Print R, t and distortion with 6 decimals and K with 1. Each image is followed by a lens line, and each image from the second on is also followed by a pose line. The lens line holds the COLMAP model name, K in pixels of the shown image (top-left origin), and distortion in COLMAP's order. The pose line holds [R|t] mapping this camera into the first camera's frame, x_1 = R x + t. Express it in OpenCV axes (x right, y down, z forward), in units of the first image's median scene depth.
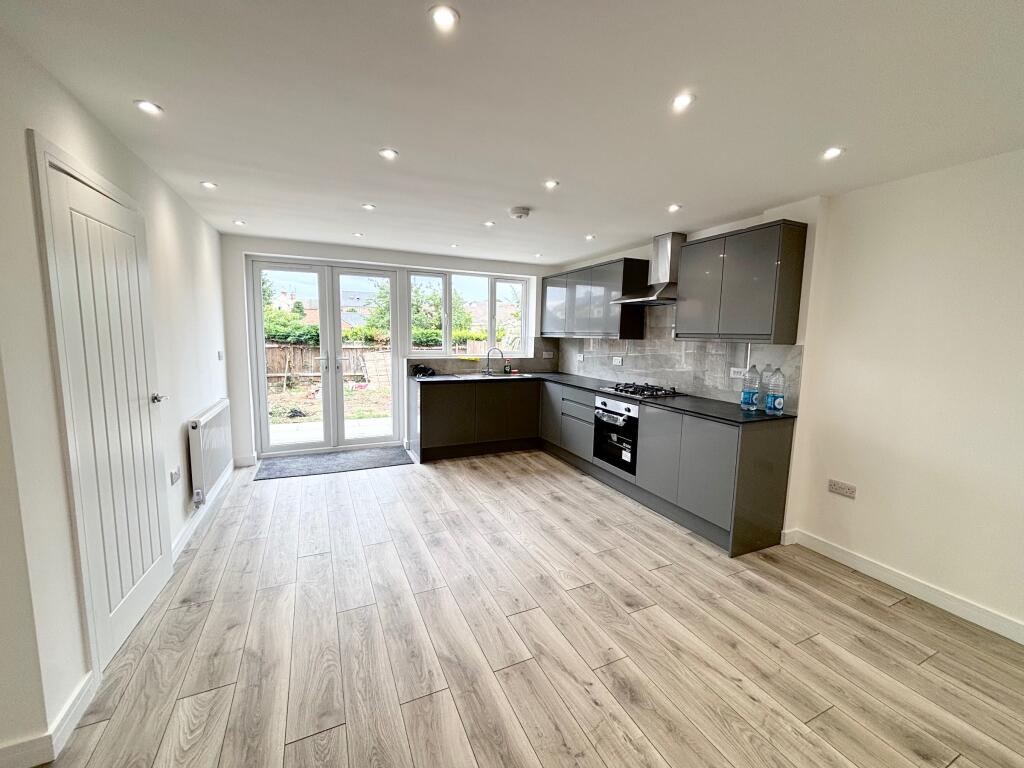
lens RADIAL K [[418.2, 0, 507.4], [0, 418.2, 381.9], [0, 0, 1]] dist [0.033605, -0.000090]
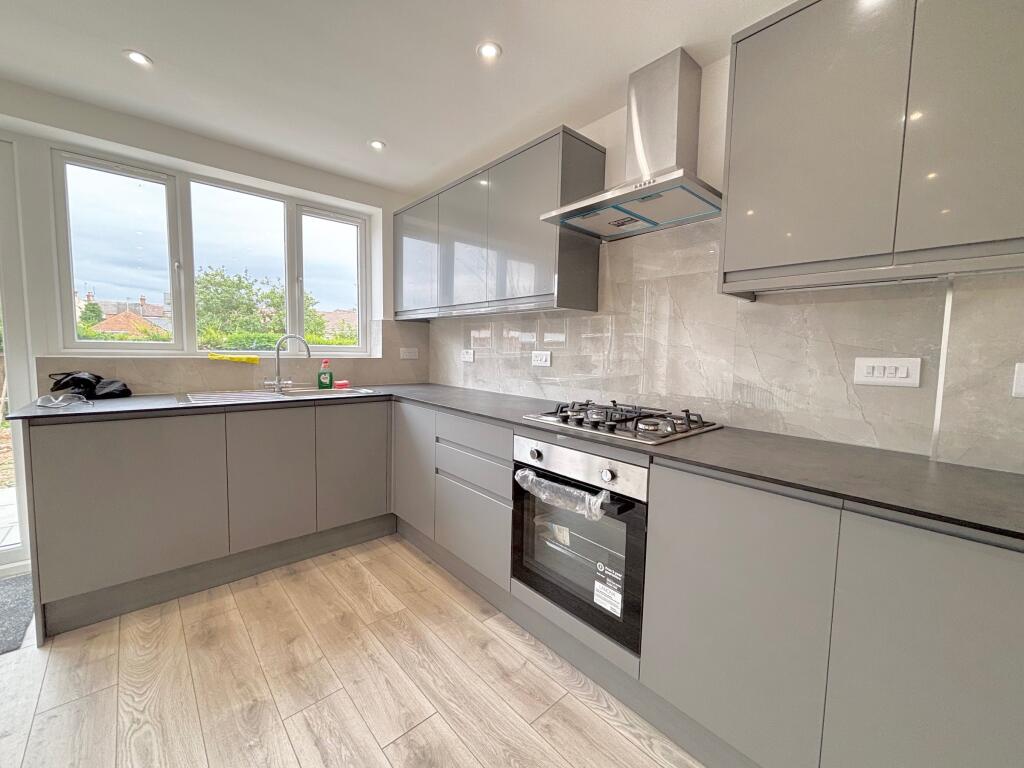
lens RADIAL K [[418.2, 0, 507.4], [0, 418.2, 381.9], [0, 0, 1]] dist [0.033605, -0.000090]
pose [[0.956118, -0.022075, 0.292150, 0.071584], [0.031164, 0.999163, -0.026494, -0.008507], [-0.291321, 0.034436, 0.956005, 0.523216]]
